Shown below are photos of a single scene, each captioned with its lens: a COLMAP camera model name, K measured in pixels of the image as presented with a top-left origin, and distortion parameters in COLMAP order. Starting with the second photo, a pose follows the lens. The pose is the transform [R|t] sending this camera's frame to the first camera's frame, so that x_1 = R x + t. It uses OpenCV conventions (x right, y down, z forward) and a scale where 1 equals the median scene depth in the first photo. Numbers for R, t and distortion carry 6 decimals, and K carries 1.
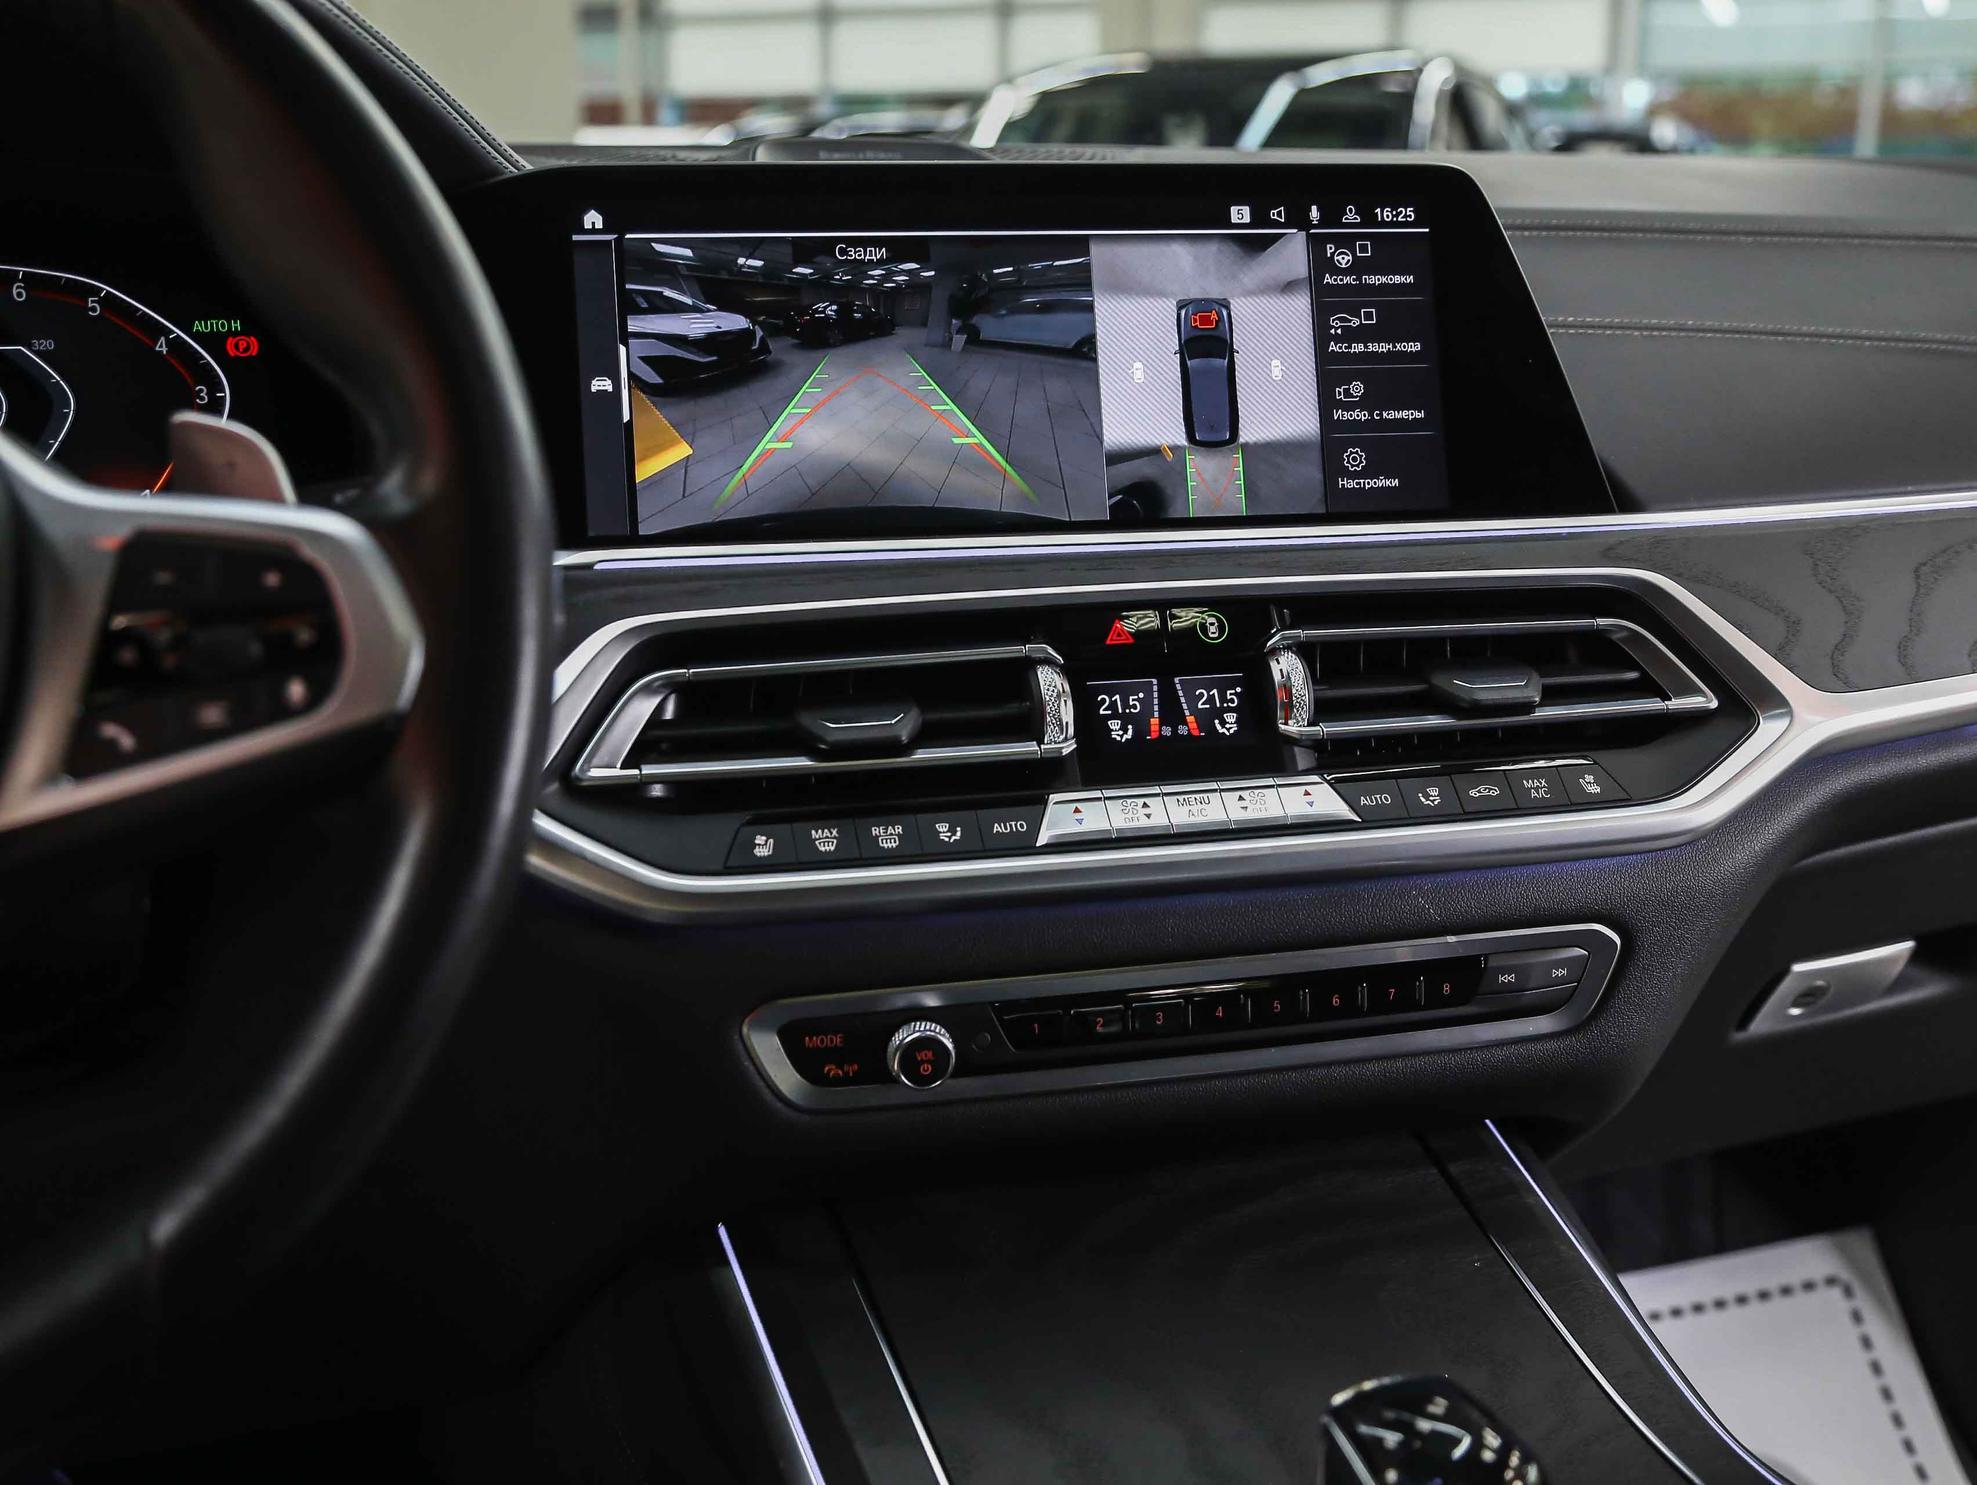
lens RADIAL K [[2201.7, 0, 974.9], [0, 2201.7, 737.8], [0, 0, 1]] dist [0.024576, 0.000000]
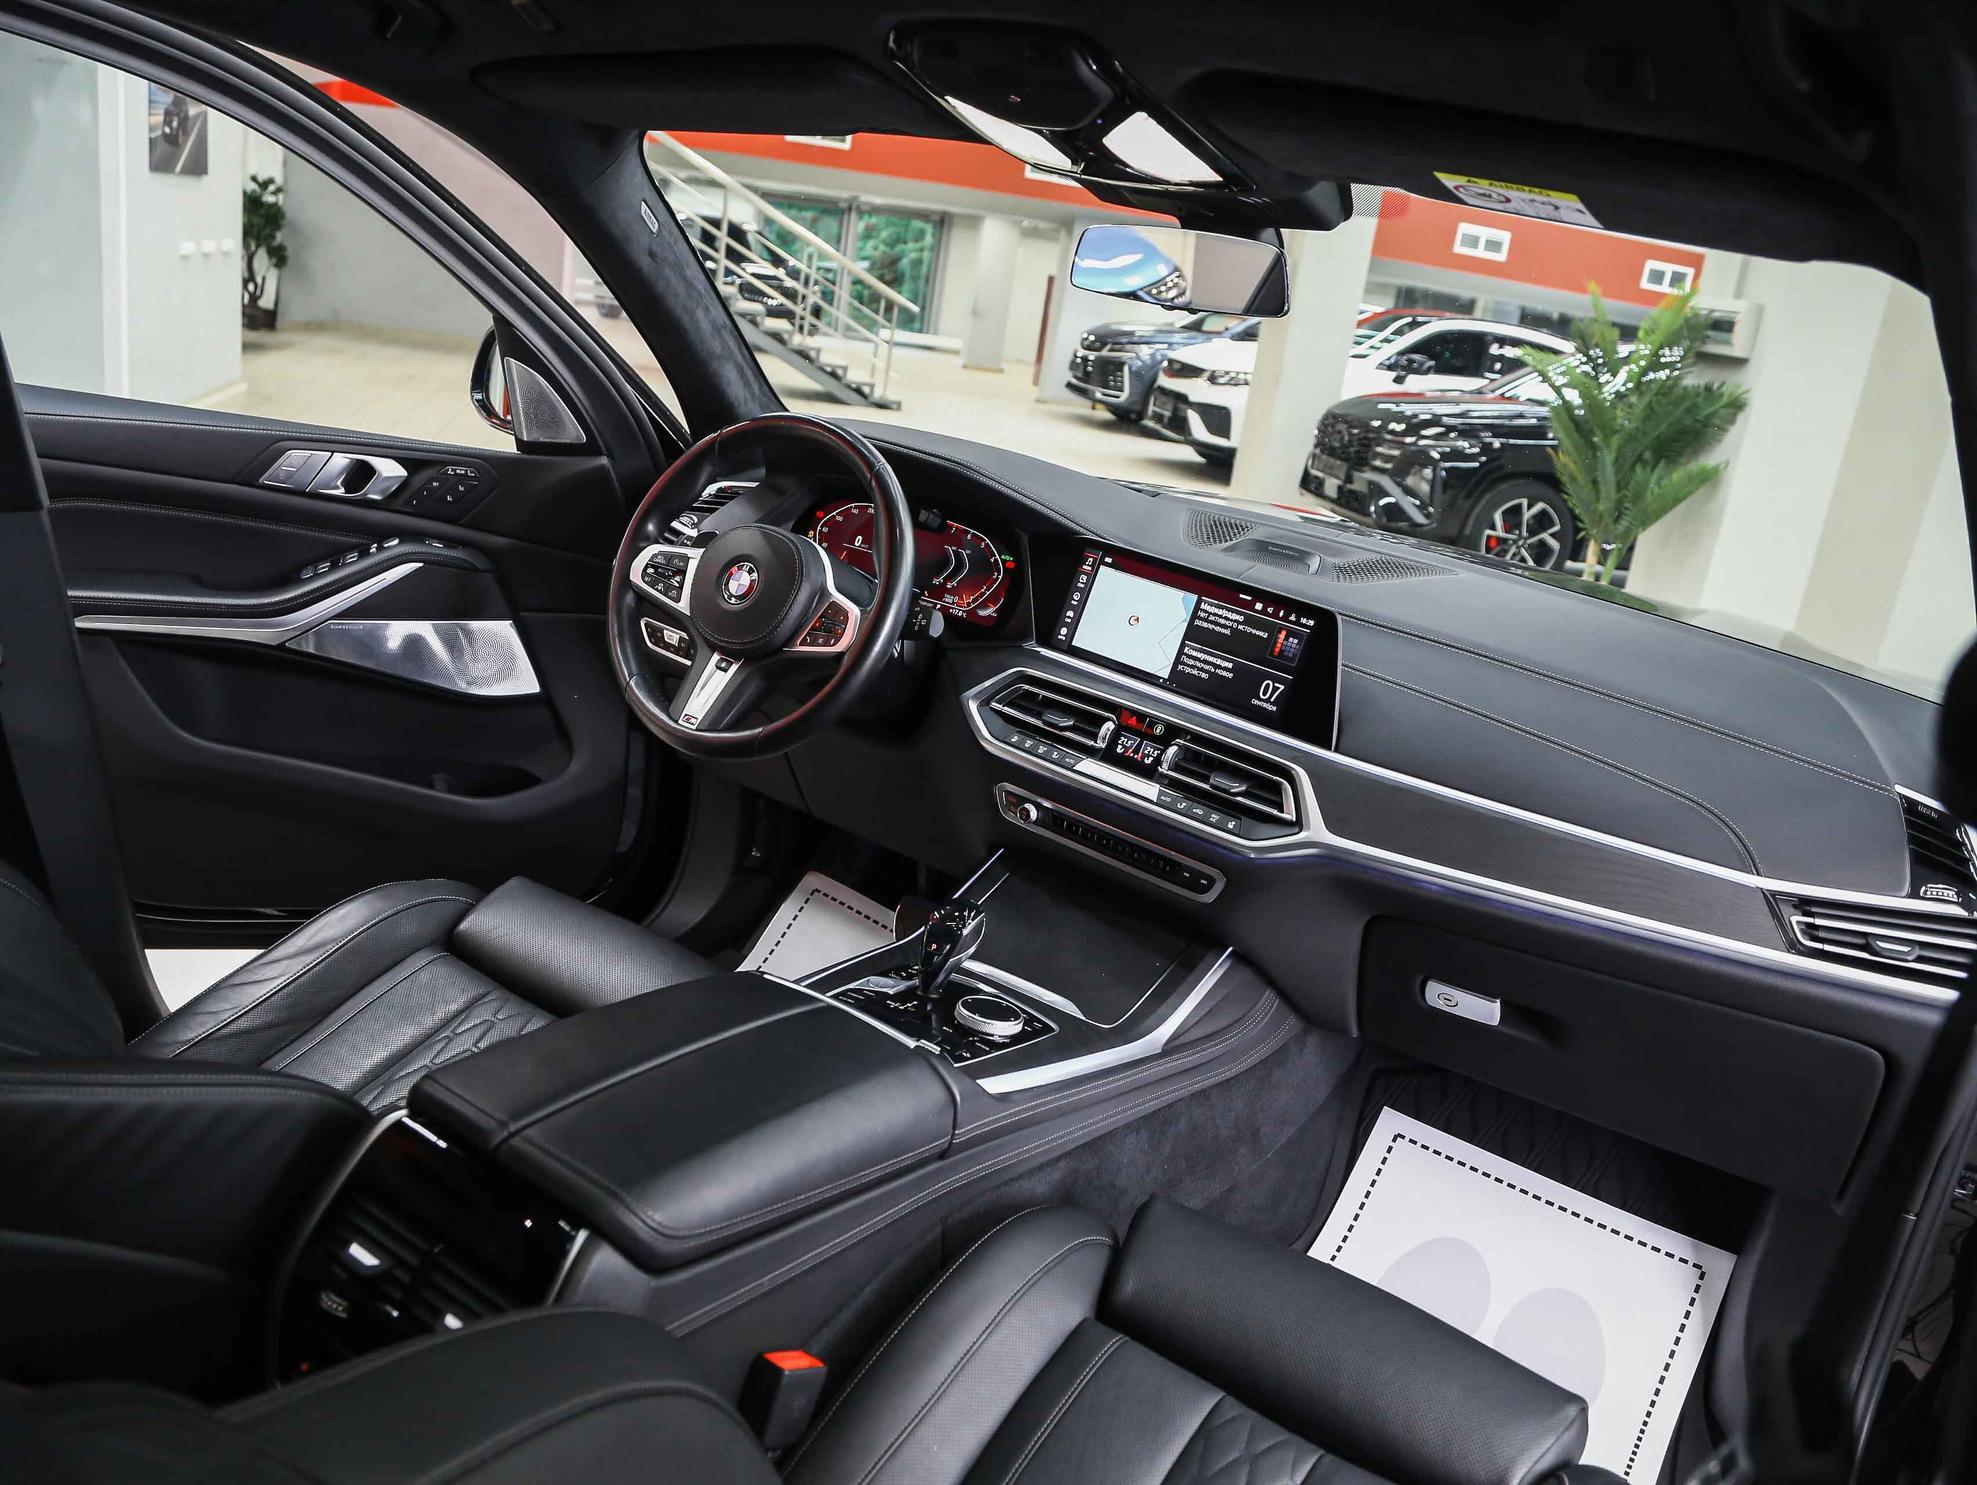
lens RADIAL K [[1531.6, 0, 978.4], [0, 1531.6, 759.7], [0, 0, 1]] dist [-0.117628, 0.060436]
pose [[0.565577, 0.339672, -0.751496, 1.581317], [-0.328920, 0.928535, 0.172147, -0.295654], [0.756263, 0.149820, 0.636883, -0.535543]]
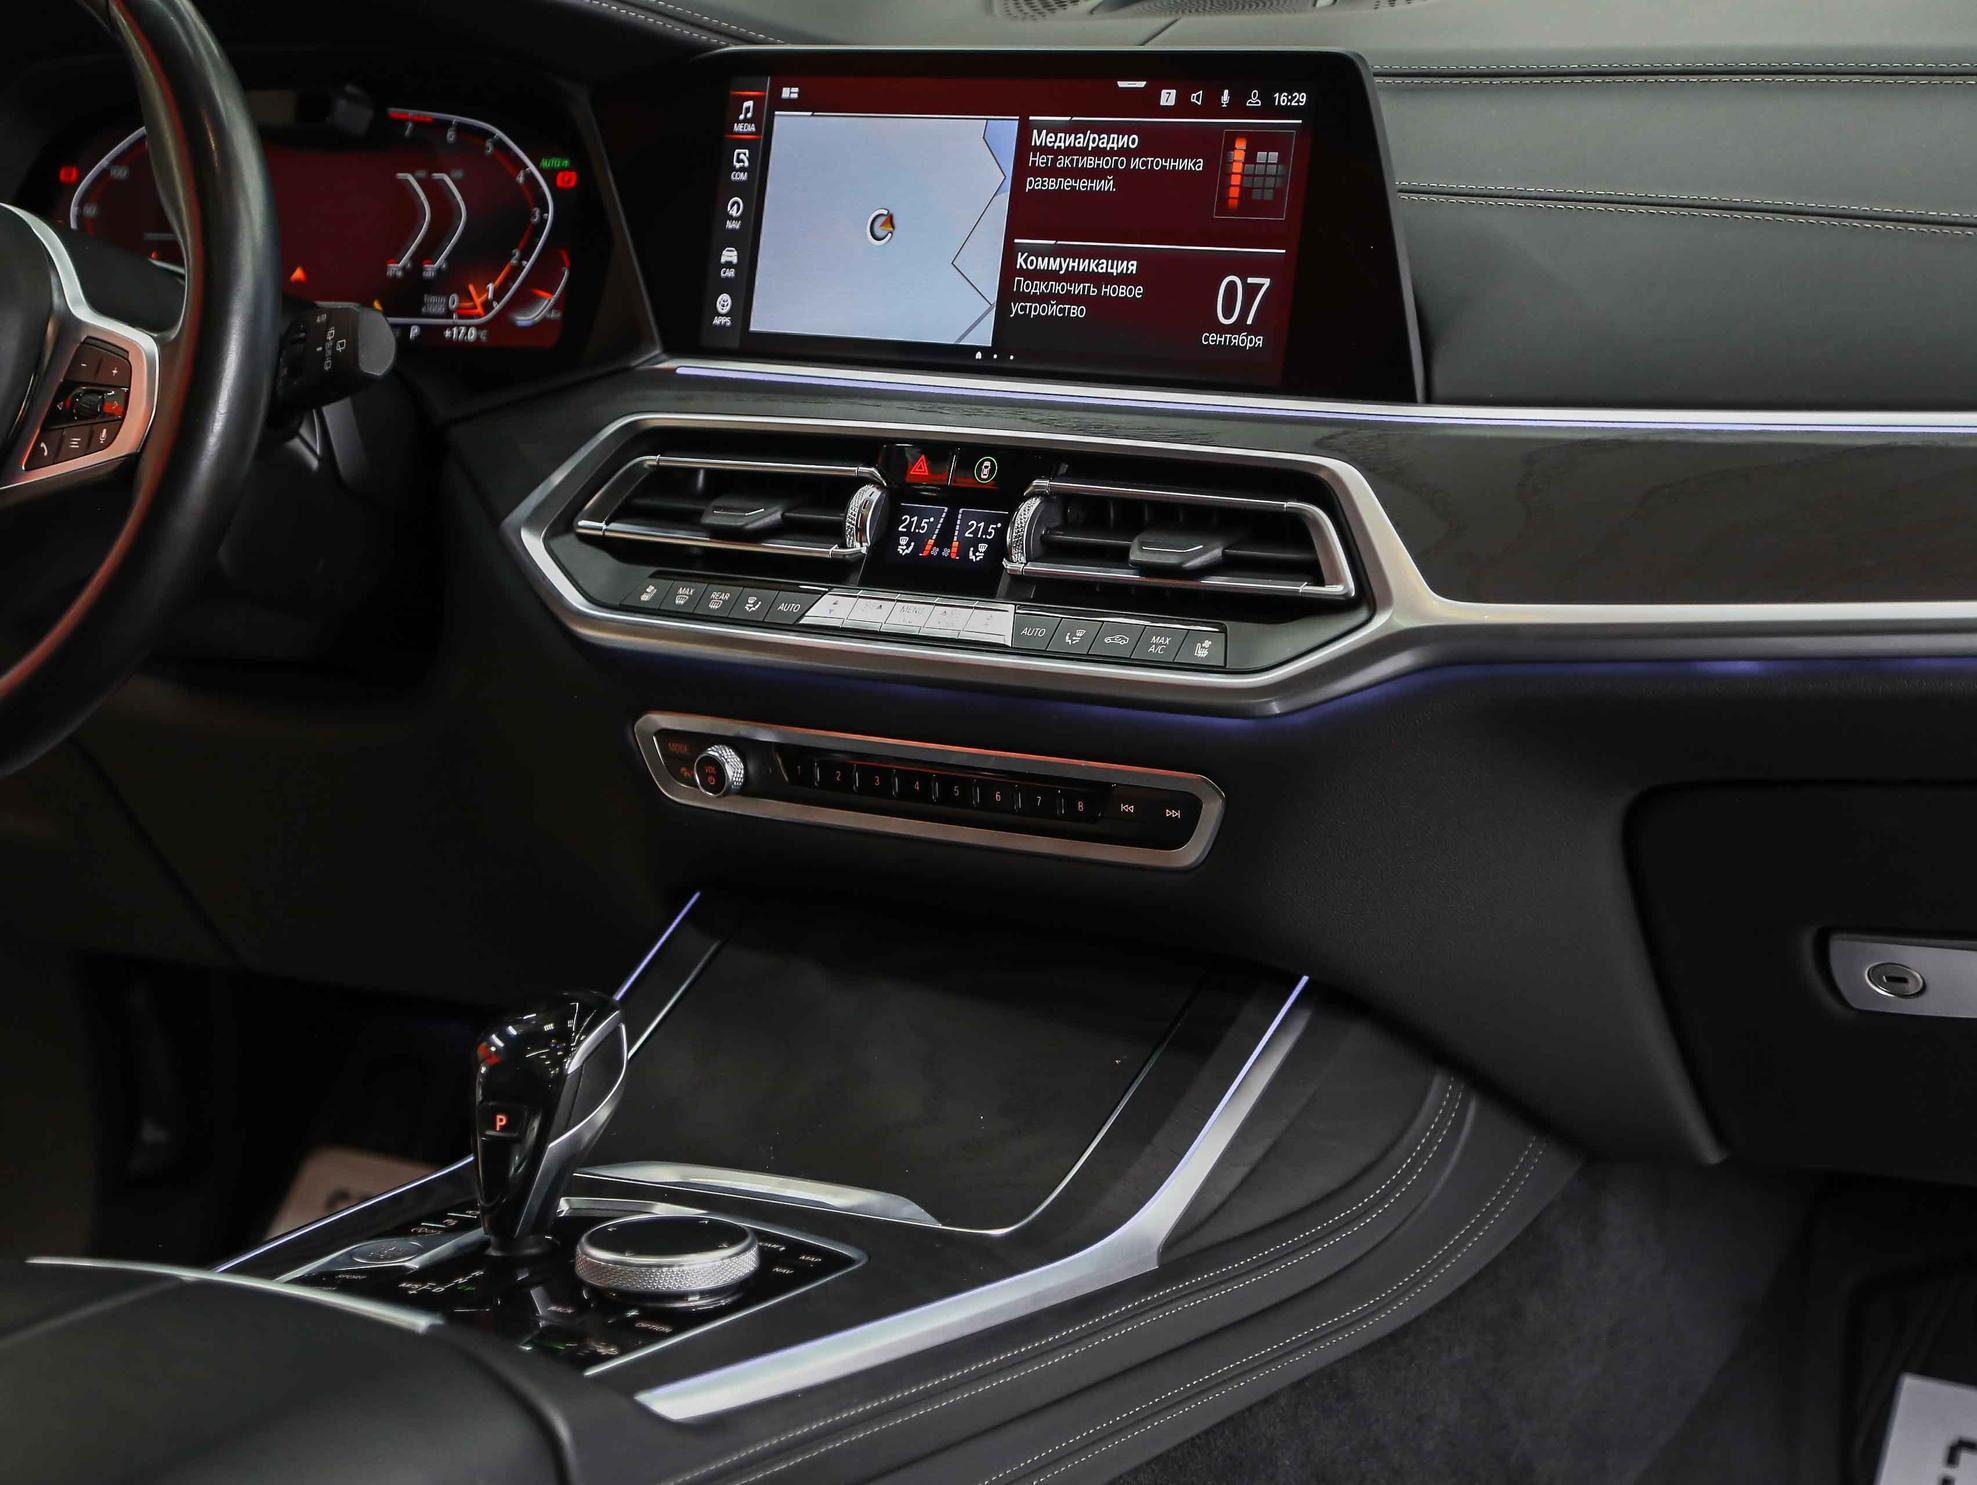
lens RADIAL K [[4089.3, 0, 968.1], [0, 4089.3, 747.2], [0, 0, 1]] dist [0.268359, 0.000000]
pose [[0.628315, 0.161541, -0.761002, 1.802146], [-0.111058, 0.986810, 0.117780, -0.161437], [0.769991, 0.010512, 0.637968, -0.405546]]
